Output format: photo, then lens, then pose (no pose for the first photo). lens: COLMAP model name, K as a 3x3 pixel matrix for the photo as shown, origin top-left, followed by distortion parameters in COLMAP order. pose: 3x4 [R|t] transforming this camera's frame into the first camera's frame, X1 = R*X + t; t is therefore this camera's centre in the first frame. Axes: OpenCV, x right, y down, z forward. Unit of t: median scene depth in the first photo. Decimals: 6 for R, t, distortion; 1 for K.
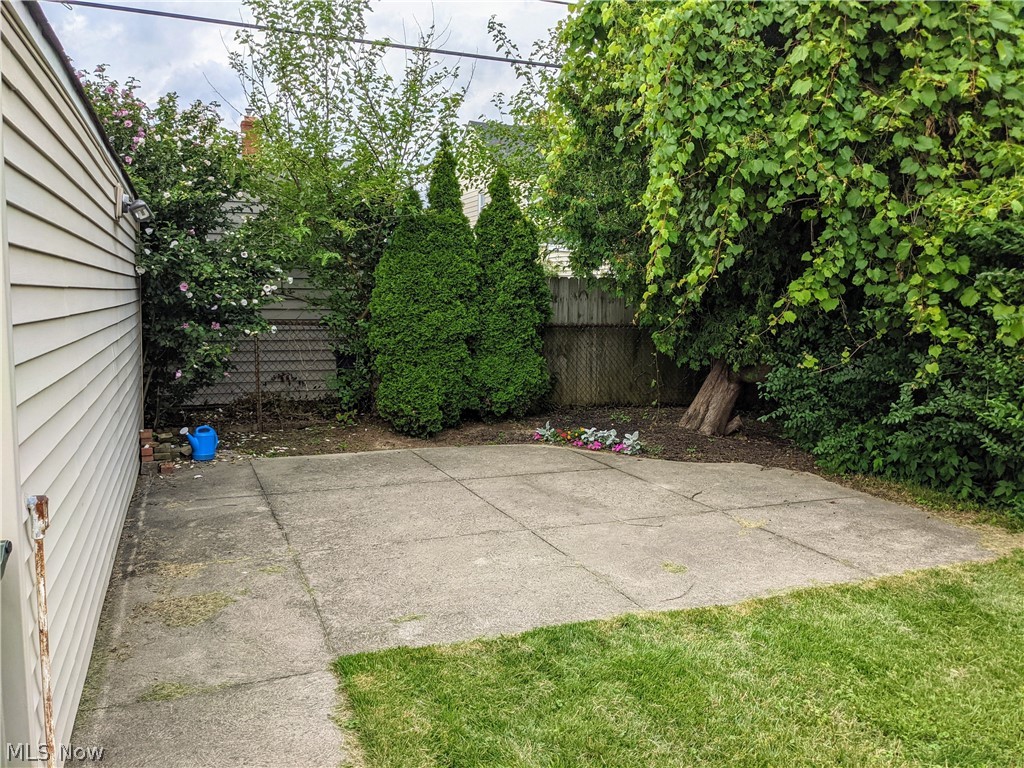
lens RADIAL K [[819.1, 0, 509.6], [0, 819.1, 384.6], [0, 0, 1]] dist [0.022958, -0.061384]
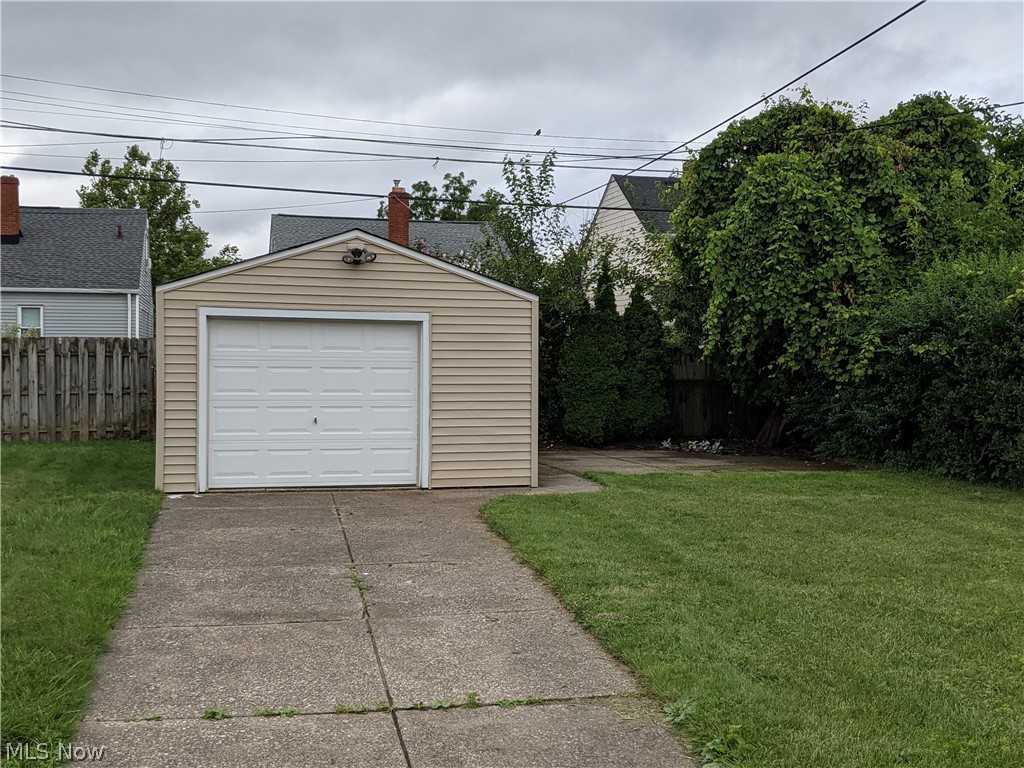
lens RADIAL K [[819.1, 0, 509.8], [0, 819.1, 380.5], [0, 0, 1]] dist [0.022958, -0.061384]
pose [[0.986276, -0.003045, -0.165078, 0.005178], [-0.009720, 0.997025, -0.076463, 0.059847], [0.164820, 0.077018, 0.983312, -0.681191]]
